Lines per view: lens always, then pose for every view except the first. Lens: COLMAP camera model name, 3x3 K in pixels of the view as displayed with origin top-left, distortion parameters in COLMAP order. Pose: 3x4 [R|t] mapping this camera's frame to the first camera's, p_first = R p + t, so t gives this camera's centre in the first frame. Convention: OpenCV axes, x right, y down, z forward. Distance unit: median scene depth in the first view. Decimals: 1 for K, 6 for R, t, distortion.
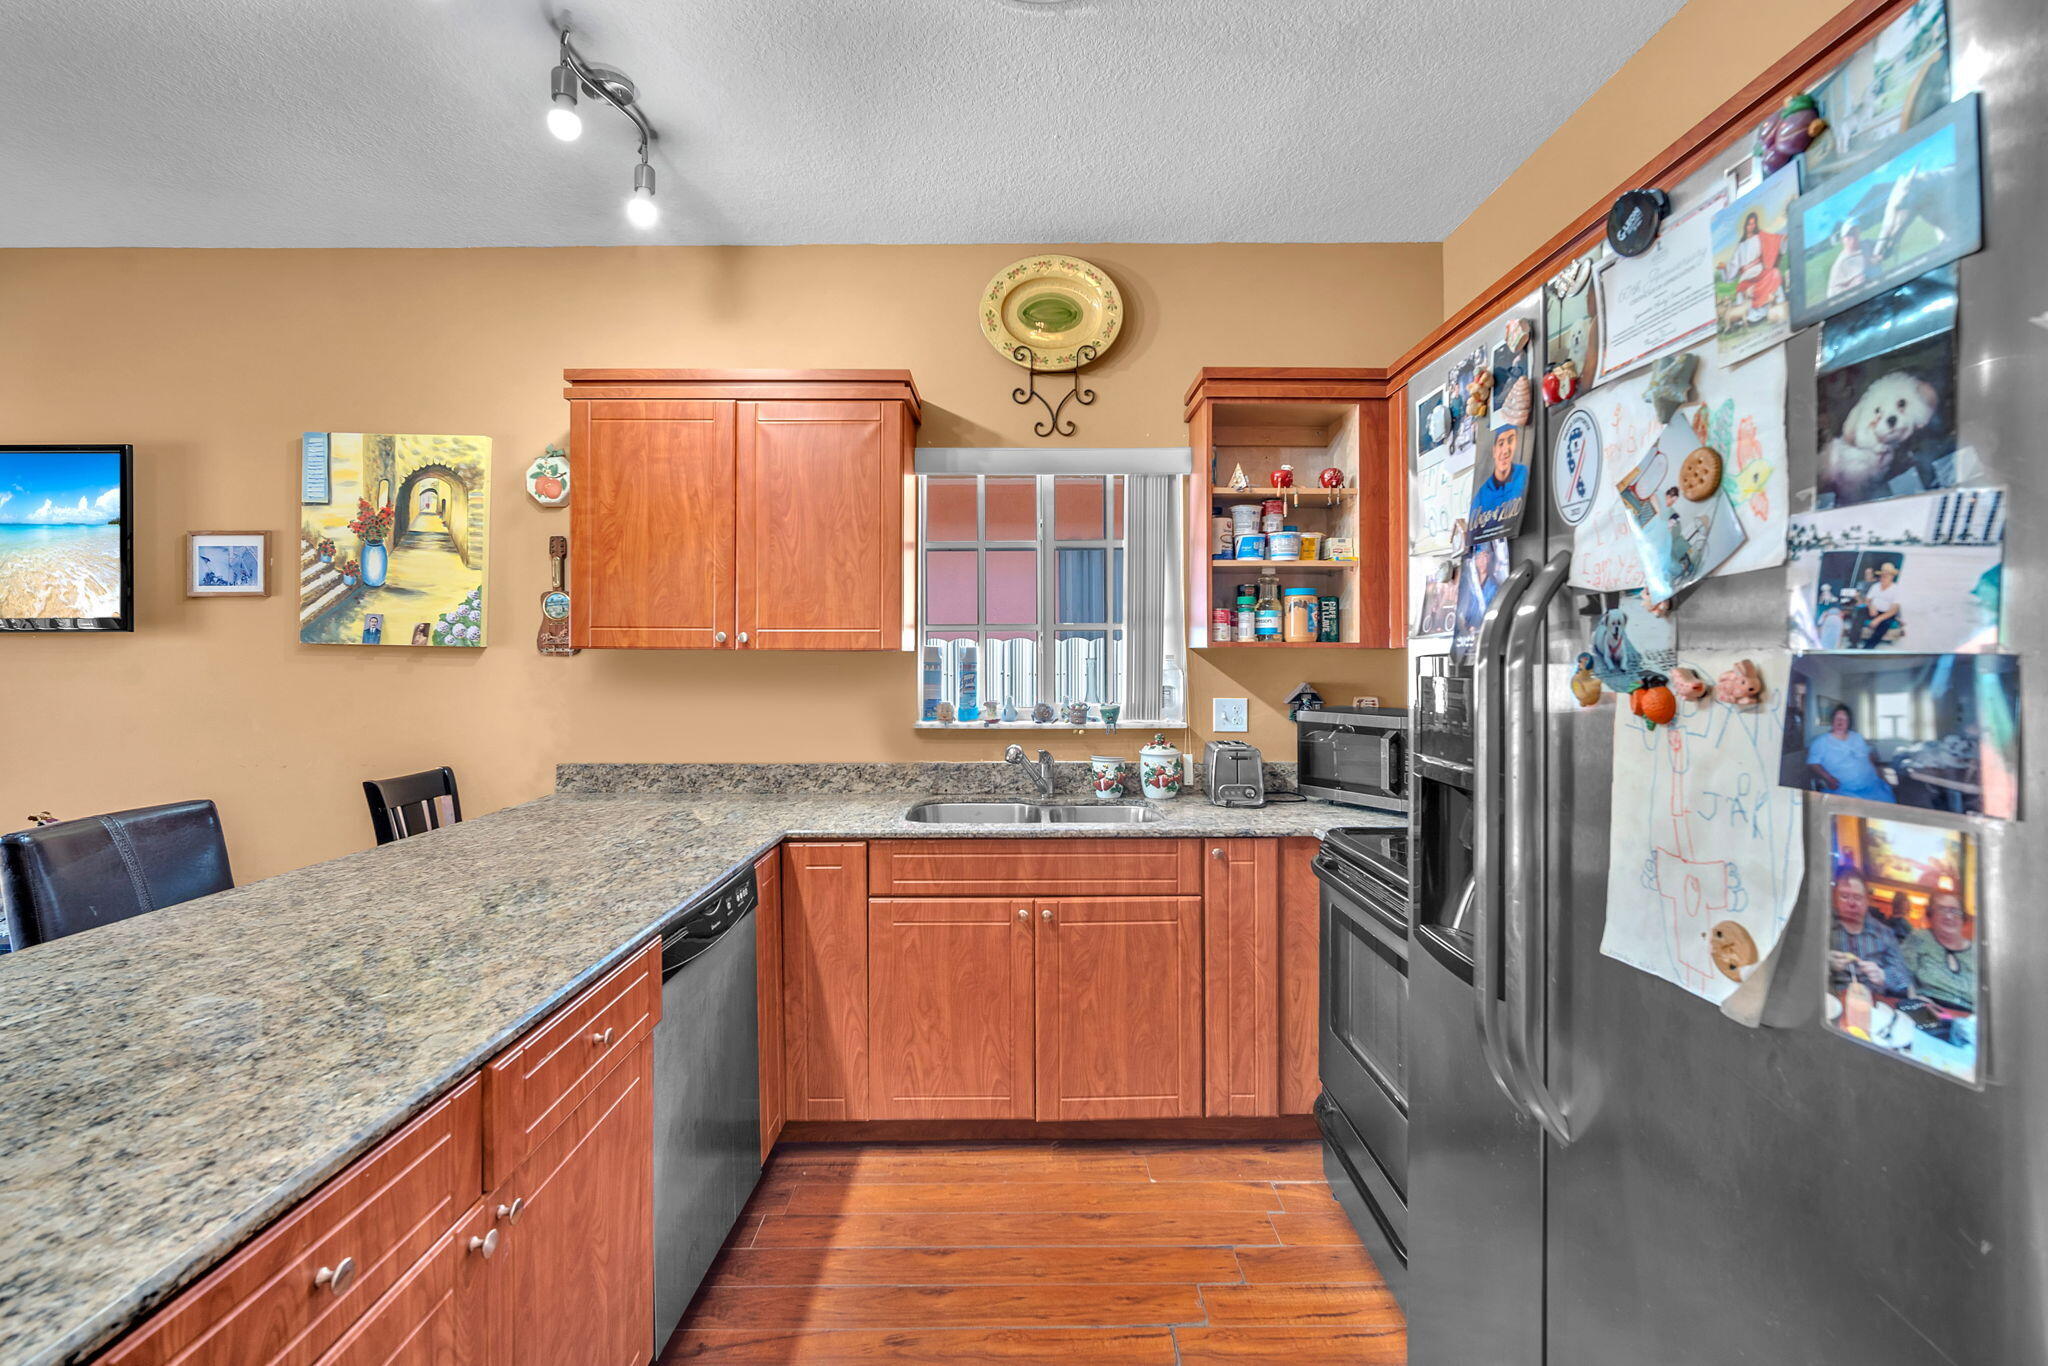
lens RADIAL K [[924.1, 0, 1031.6], [0, 924.1, 648.9], [0, 0, 1]] dist [-0.013824, 0.004826]
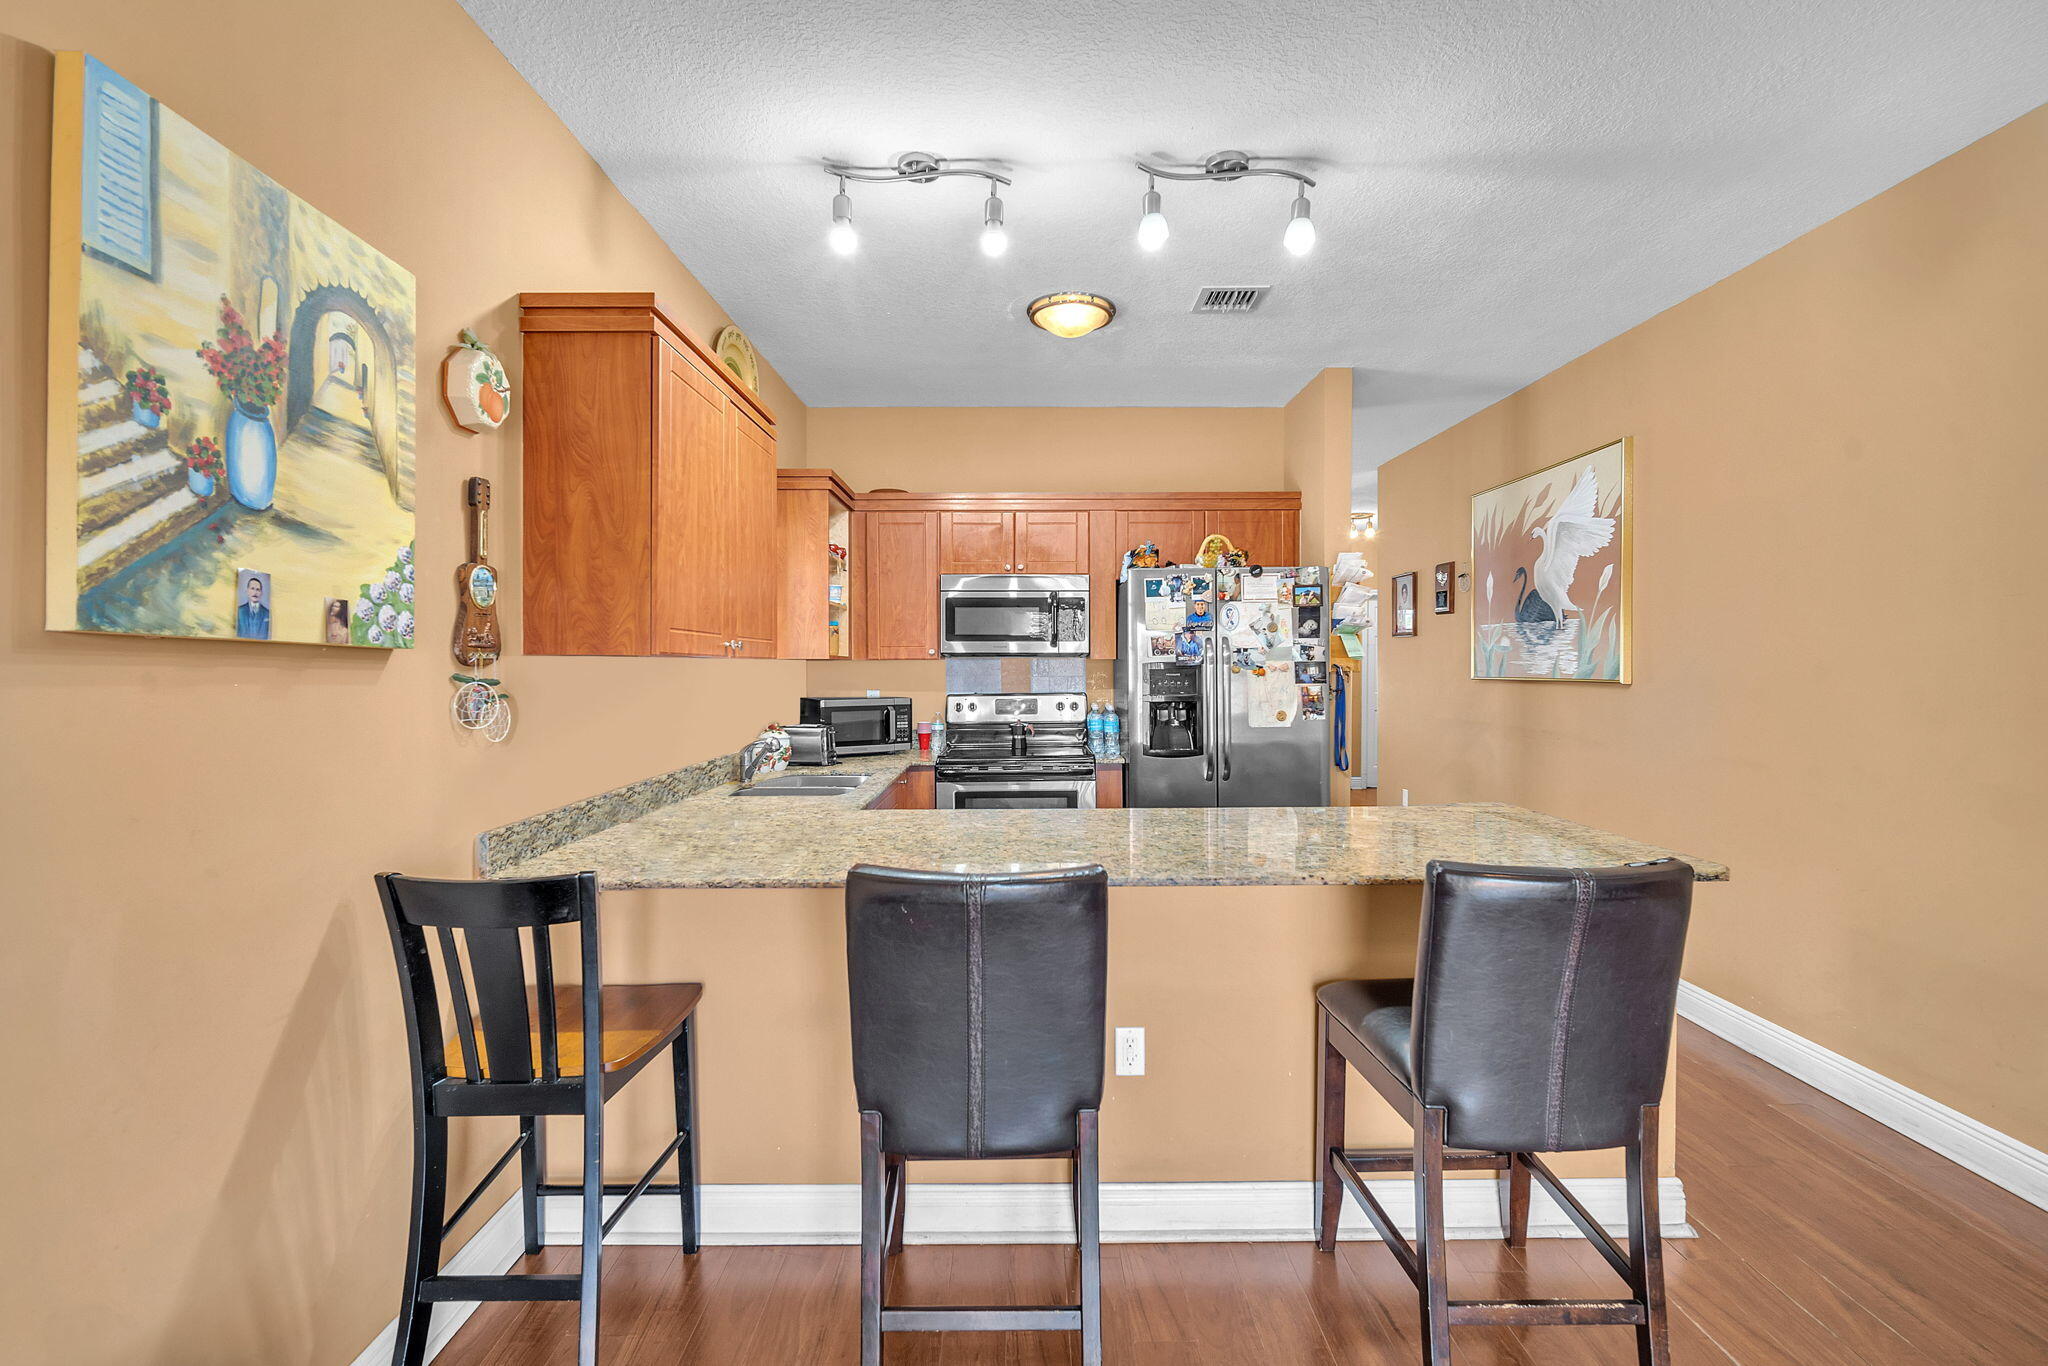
lens RADIAL K [[897.0, 0, 1029.8], [0, 897.0, 675.0], [0, 0, 1]] dist [-0.015643, 0.006614]
pose [[0.002776, -0.011250, 0.999933, -1.148151], [-0.001877, 0.999935, 0.011255, 0.006987], [-0.999994, -0.001908, 0.002754, 0.621939]]
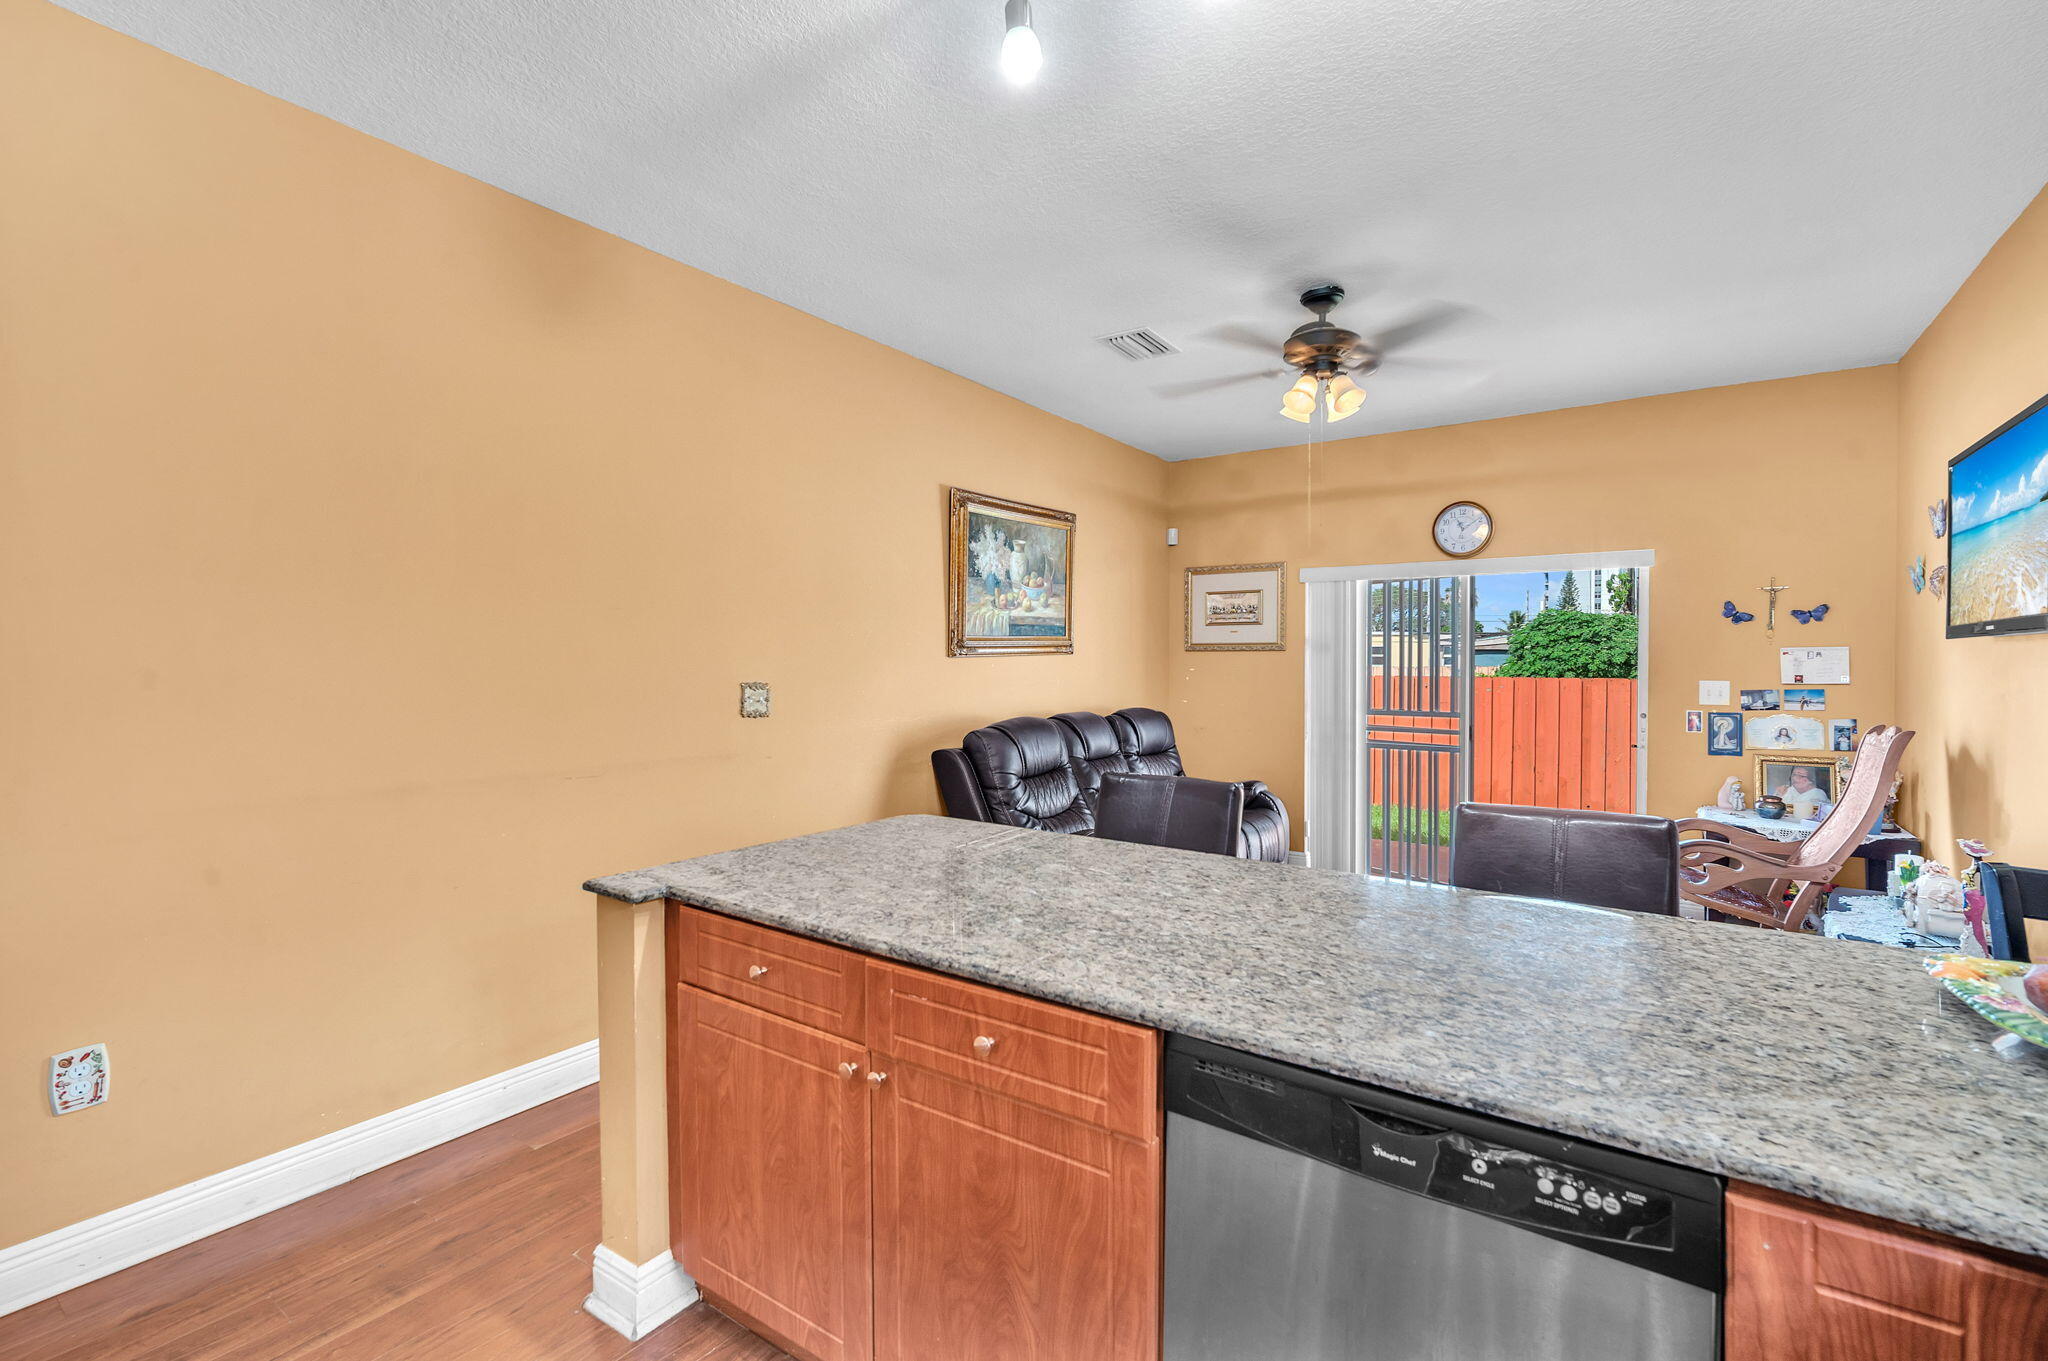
lens RADIAL K [[905.0, 0, 1021.9], [0, 905.0, 672.0], [0, 0, 1]] dist [-0.016315, 0.006413]
pose [[-0.578901, 0.012022, -0.815309, 0.134764], [0.002894, 0.999915, 0.012689, 0.004065], [0.815393, 0.004986, -0.578887, 0.712209]]
